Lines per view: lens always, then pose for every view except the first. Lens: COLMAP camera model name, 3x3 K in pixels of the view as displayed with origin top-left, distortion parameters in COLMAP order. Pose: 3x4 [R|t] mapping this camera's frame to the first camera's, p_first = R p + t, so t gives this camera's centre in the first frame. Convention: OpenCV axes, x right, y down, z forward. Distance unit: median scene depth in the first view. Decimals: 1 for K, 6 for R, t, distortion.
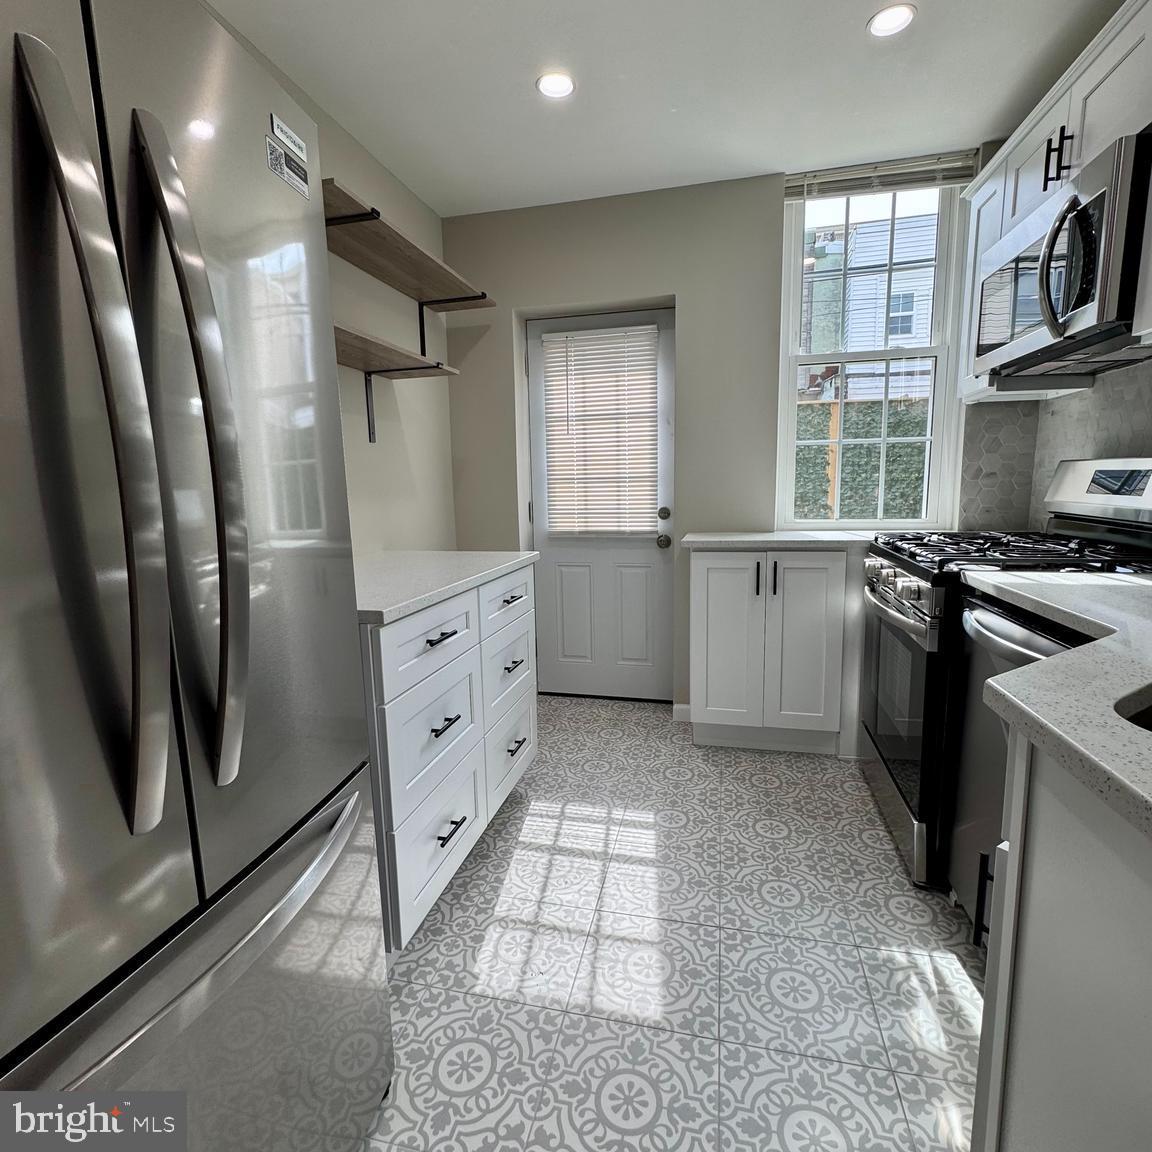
lens RADIAL K [[612.1, 0, 581.0], [0, 612.1, 574.3], [0, 0, 1]] dist [0.000622, 0.000431]
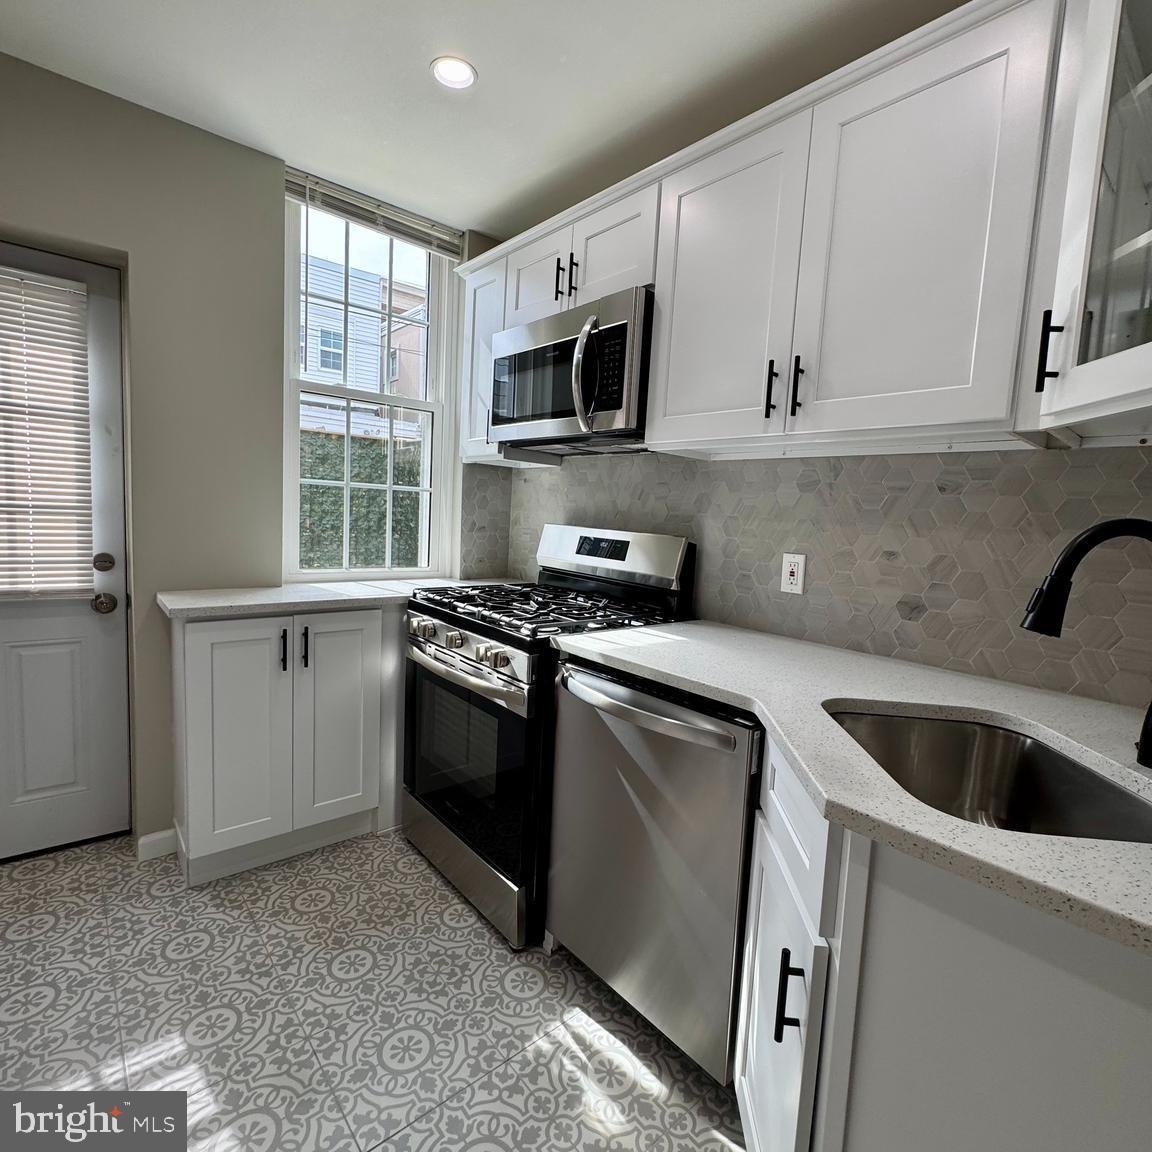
lens RADIAL K [[612.1, 0, 581.0], [0, 612.1, 574.3], [0, 0, 1]] dist [0.000622, 0.000431]
pose [[0.591079, -0.028551, 0.806108, -0.122967], [0.053862, 0.998540, -0.004128, -0.066580], [-0.804813, 0.045858, 0.591754, 0.205777]]
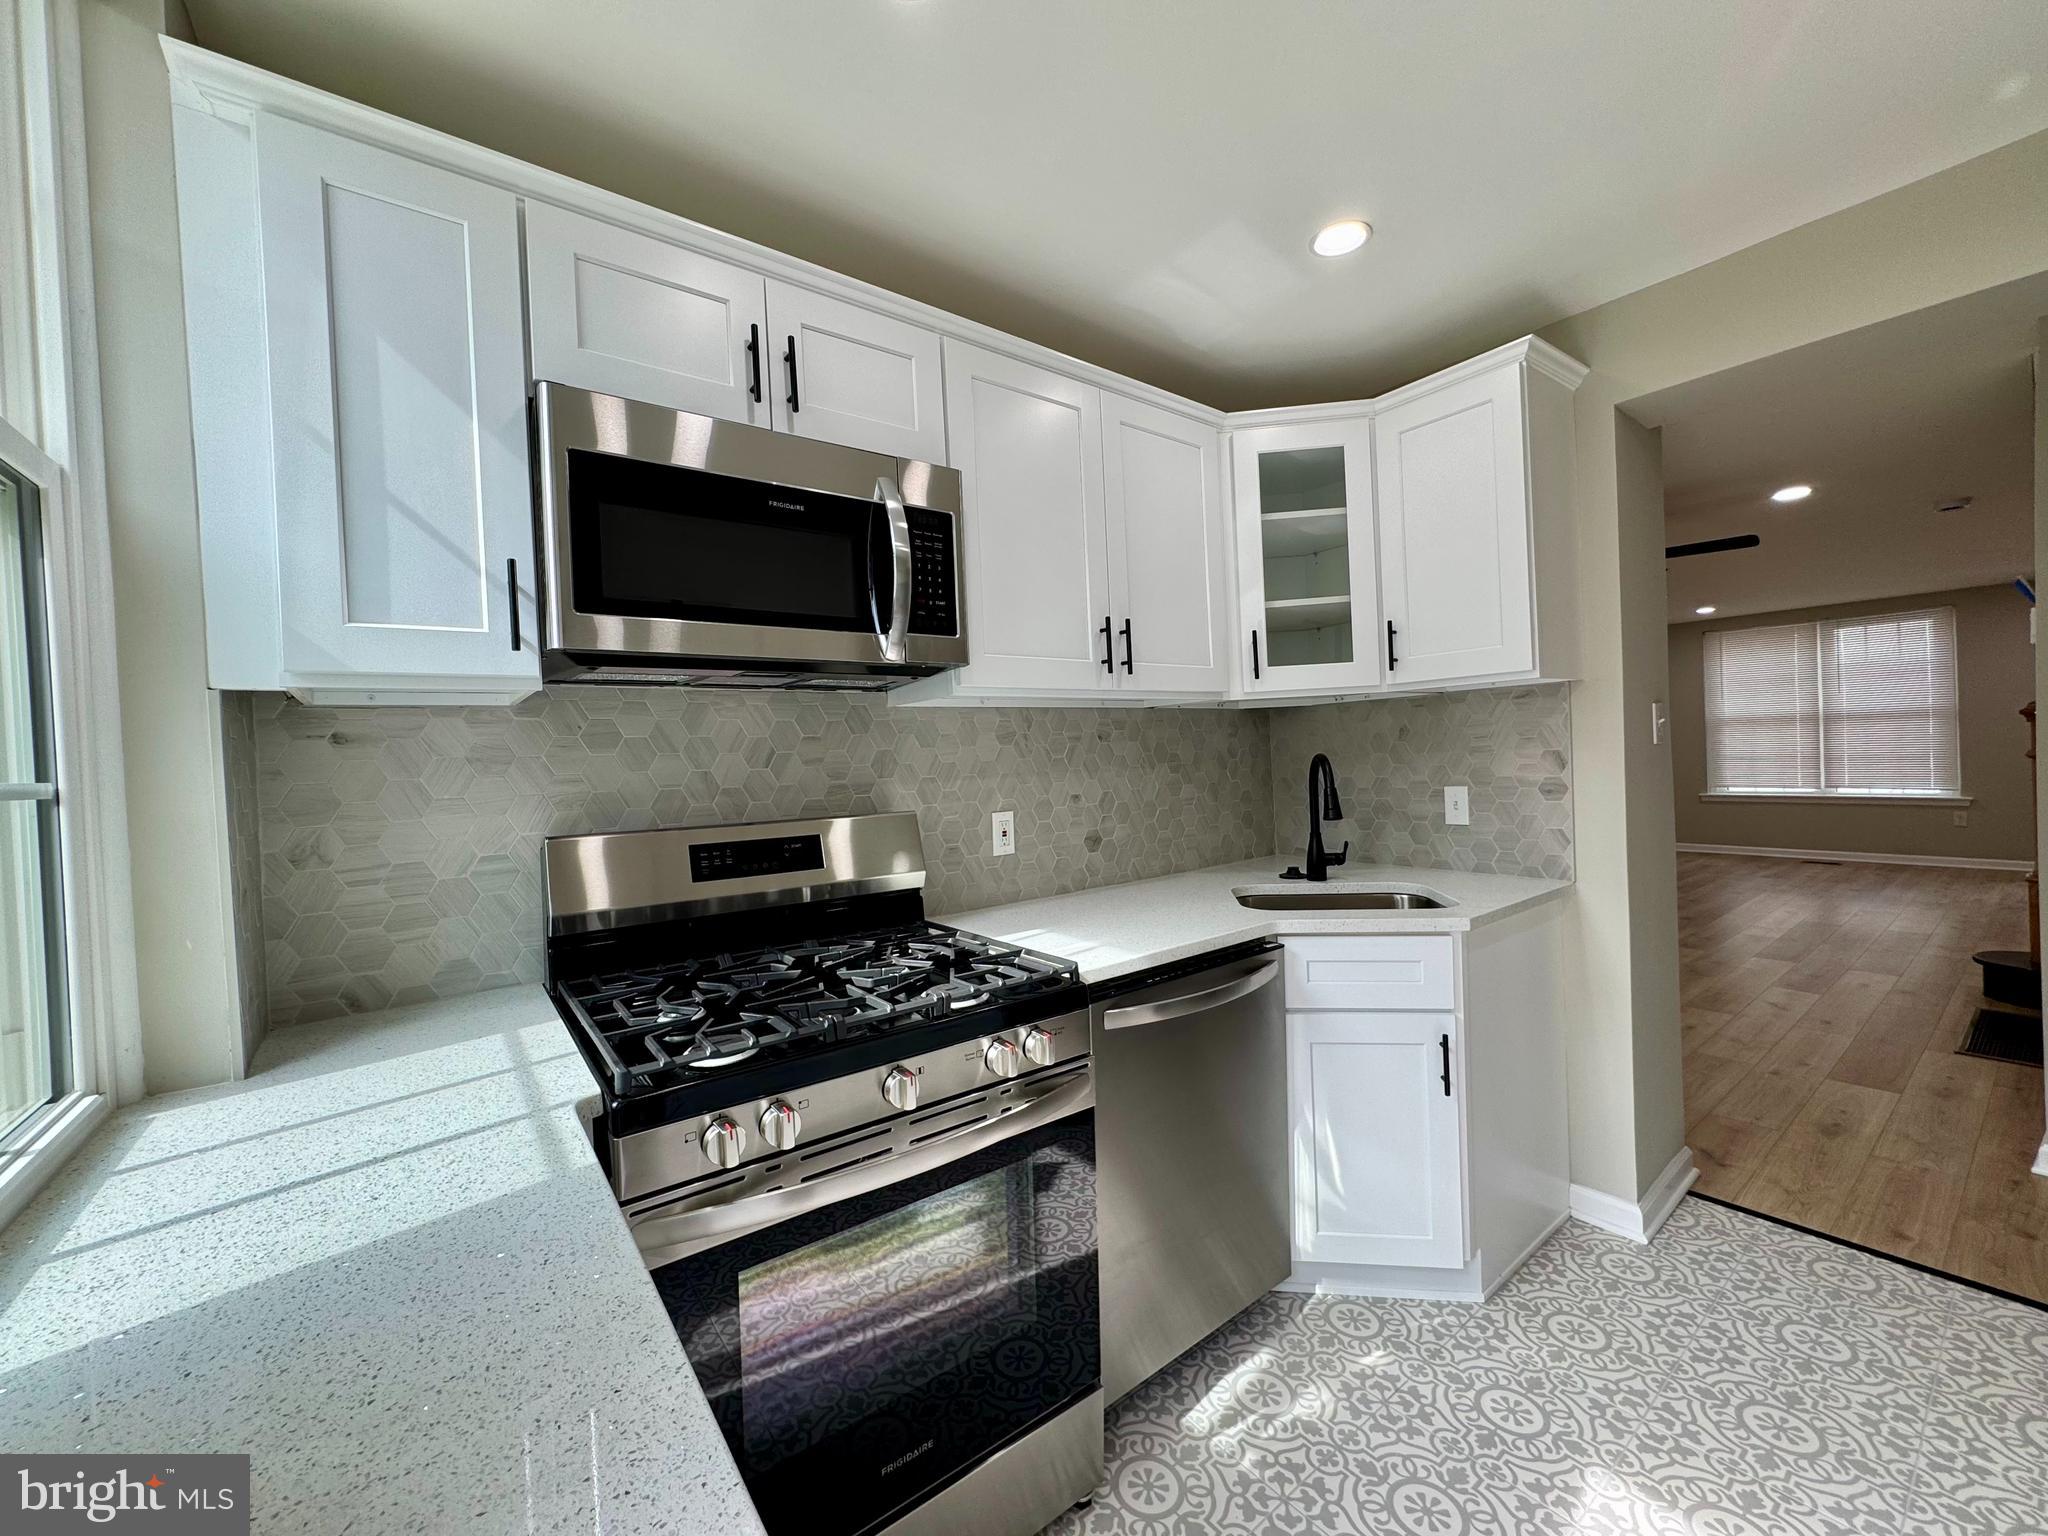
lens RADIAL K [[807.2, 0, 1024.0], [0, 807.2, 768.0], [0, 0, 1]] dist [0.000459, 0.000158]
pose [[-0.763793, 0.043490, 0.643994, 0.029826], [0.150988, 0.982084, 0.112754, -0.219773], [-0.627553, 0.183356, -0.756676, 1.058321]]
